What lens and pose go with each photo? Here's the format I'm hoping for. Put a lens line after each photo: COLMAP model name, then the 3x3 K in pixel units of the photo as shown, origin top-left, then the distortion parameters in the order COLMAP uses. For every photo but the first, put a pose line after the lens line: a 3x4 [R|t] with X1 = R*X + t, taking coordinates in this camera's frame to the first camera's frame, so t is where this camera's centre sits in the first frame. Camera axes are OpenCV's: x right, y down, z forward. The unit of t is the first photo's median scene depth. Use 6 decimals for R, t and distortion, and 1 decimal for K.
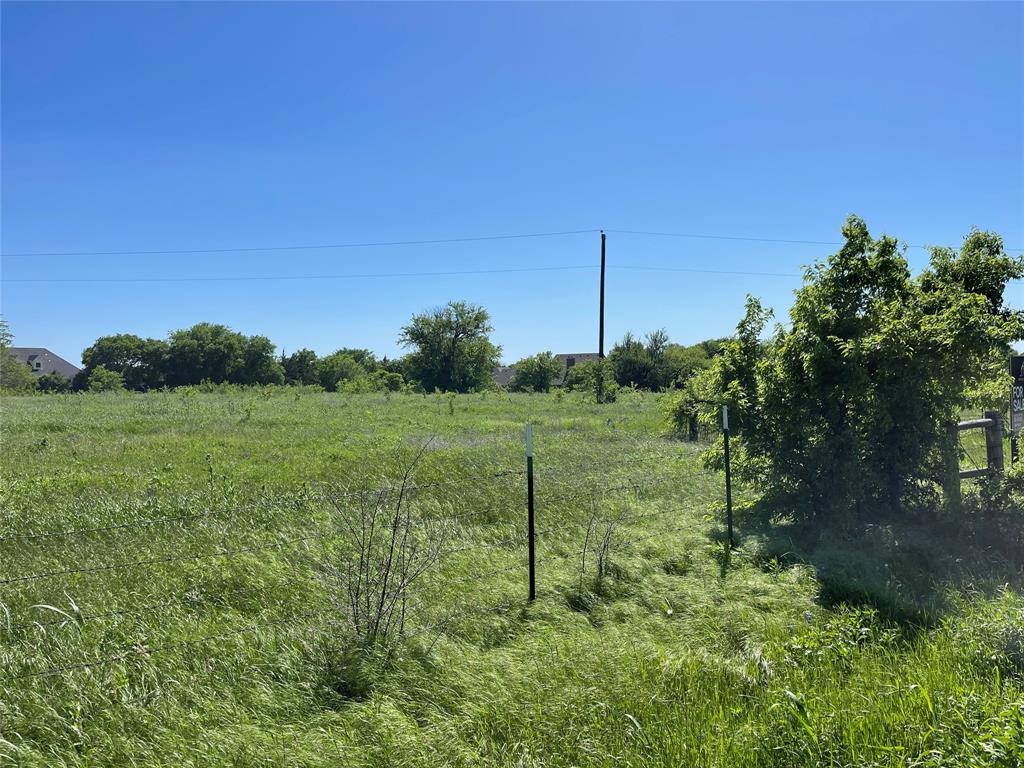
lens RADIAL K [[776.5, 0, 519.5], [0, 776.5, 362.8], [0, 0, 1]] dist [0.073383, -0.091777]
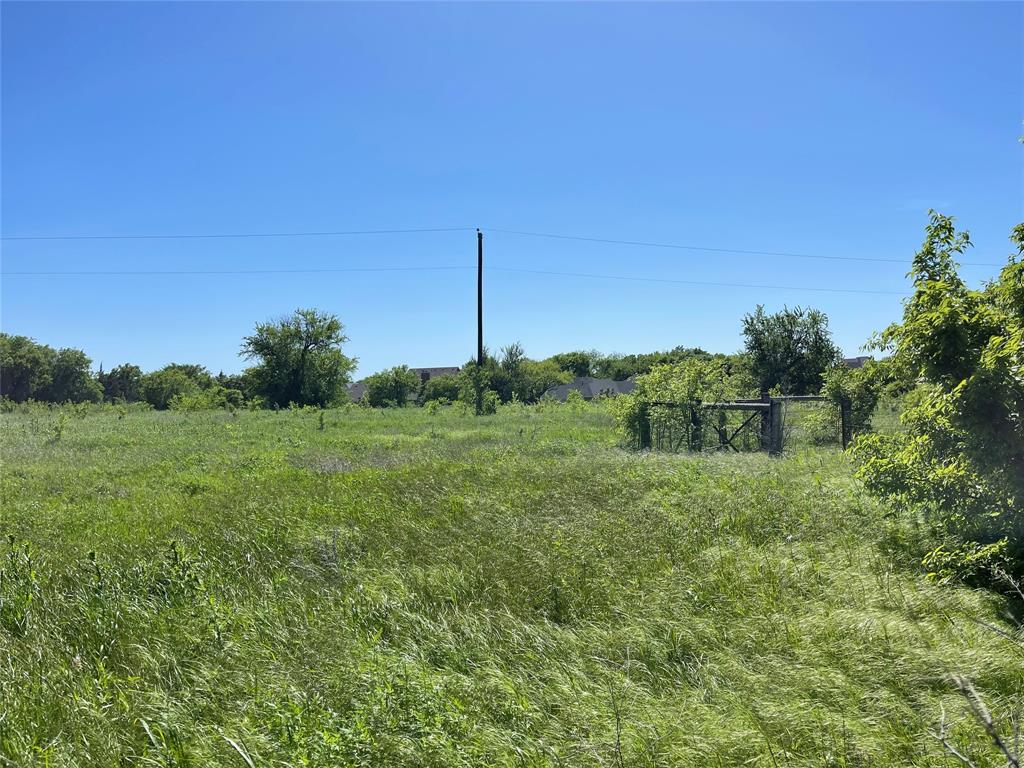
lens RADIAL K [[776.5, 0, 521.5], [0, 776.5, 389.1], [0, 0, 1]] dist [0.073383, -0.091777]
pose [[0.980294, -0.011362, 0.197217, -0.017773], [0.008747, 0.999862, 0.014125, 0.005068], [-0.197350, -0.012121, 0.980258, 0.051336]]
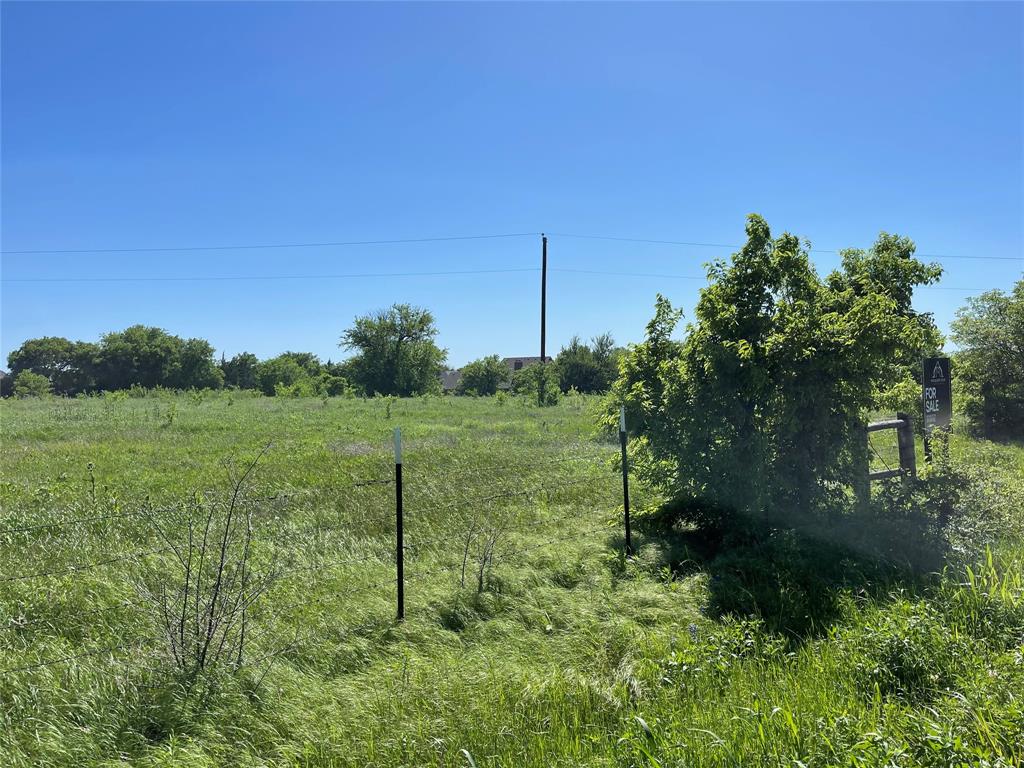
lens RADIAL K [[776.5, 0, 519.7], [0, 776.5, 366.6], [0, 0, 1]] dist [0.073383, -0.091777]
pose [[0.997895, -0.000952, 0.064851, 0.006611], [0.000942, 1.000000, 0.000176, 0.000354], [-0.064851, -0.000114, 0.997895, 0.004594]]
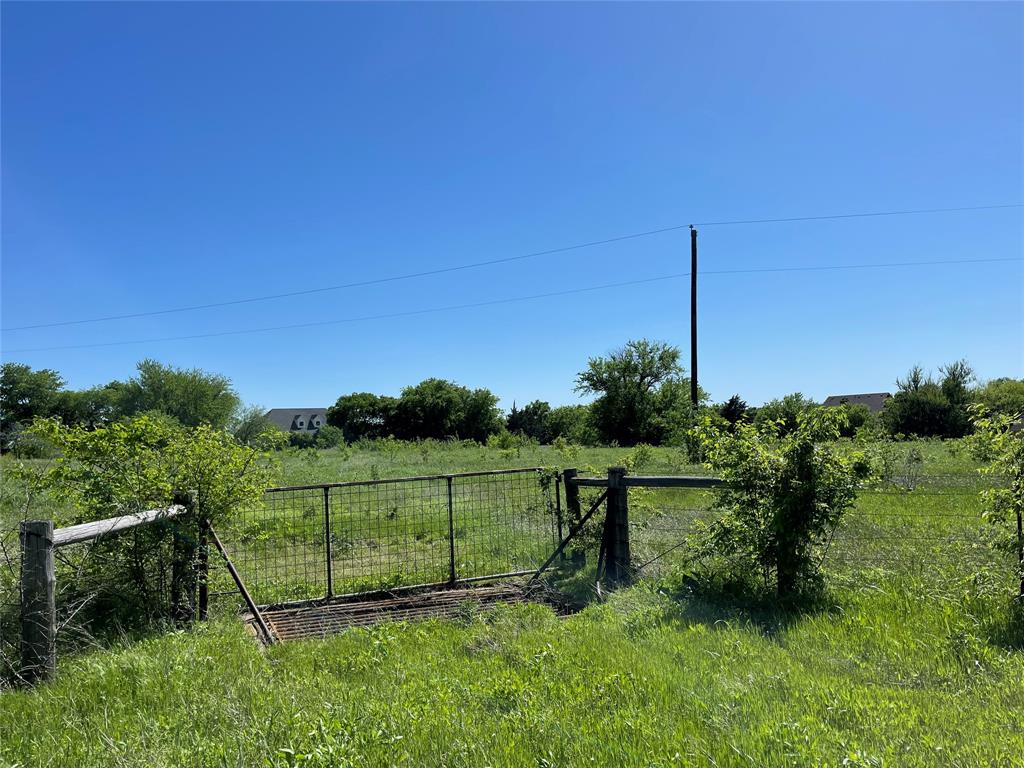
lens RADIAL K [[776.5, 0, 497.6], [0, 776.5, 393.8], [0, 0, 1]] dist [0.073383, -0.091777]
pose [[0.915131, -0.038288, -0.401334, 0.143467], [0.028854, 0.999147, -0.029527, 0.002482], [0.402122, 0.015441, 0.915456, 0.165089]]
